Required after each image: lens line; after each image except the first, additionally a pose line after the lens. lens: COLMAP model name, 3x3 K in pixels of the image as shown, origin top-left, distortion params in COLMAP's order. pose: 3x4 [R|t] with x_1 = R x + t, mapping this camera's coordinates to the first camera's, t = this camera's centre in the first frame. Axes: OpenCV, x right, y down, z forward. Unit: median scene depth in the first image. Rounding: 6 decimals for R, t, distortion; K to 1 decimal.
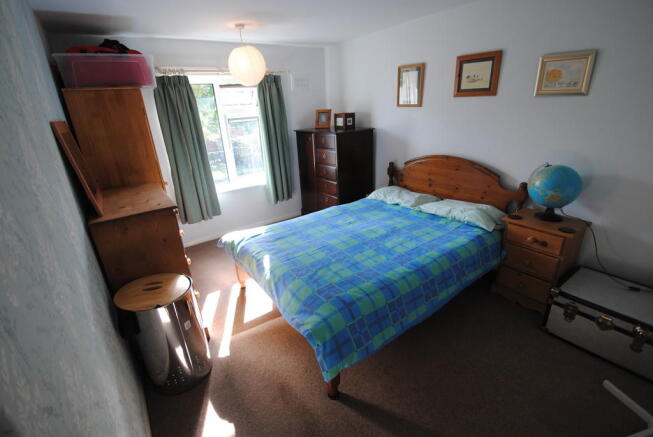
lens RADIAL K [[309.3, 0, 326.1], [0, 309.3, 234.1], [0, 0, 1]] dist [0.001200, 0.000011]
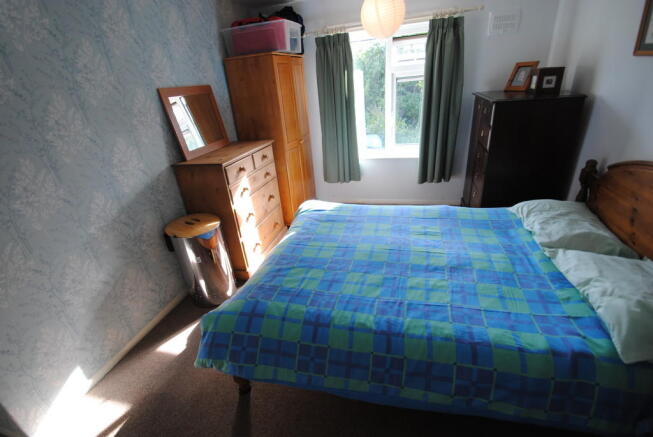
lens RADIAL K [[309.3, 0, 326.1], [0, 309.3, 234.1], [0, 0, 1]] dist [0.001200, 0.000011]
pose [[0.615338, 0.354038, -0.704284, 0.457040], [-0.257899, 0.934712, 0.244544, -0.155453], [0.744881, 0.031157, 0.666470, 0.354739]]
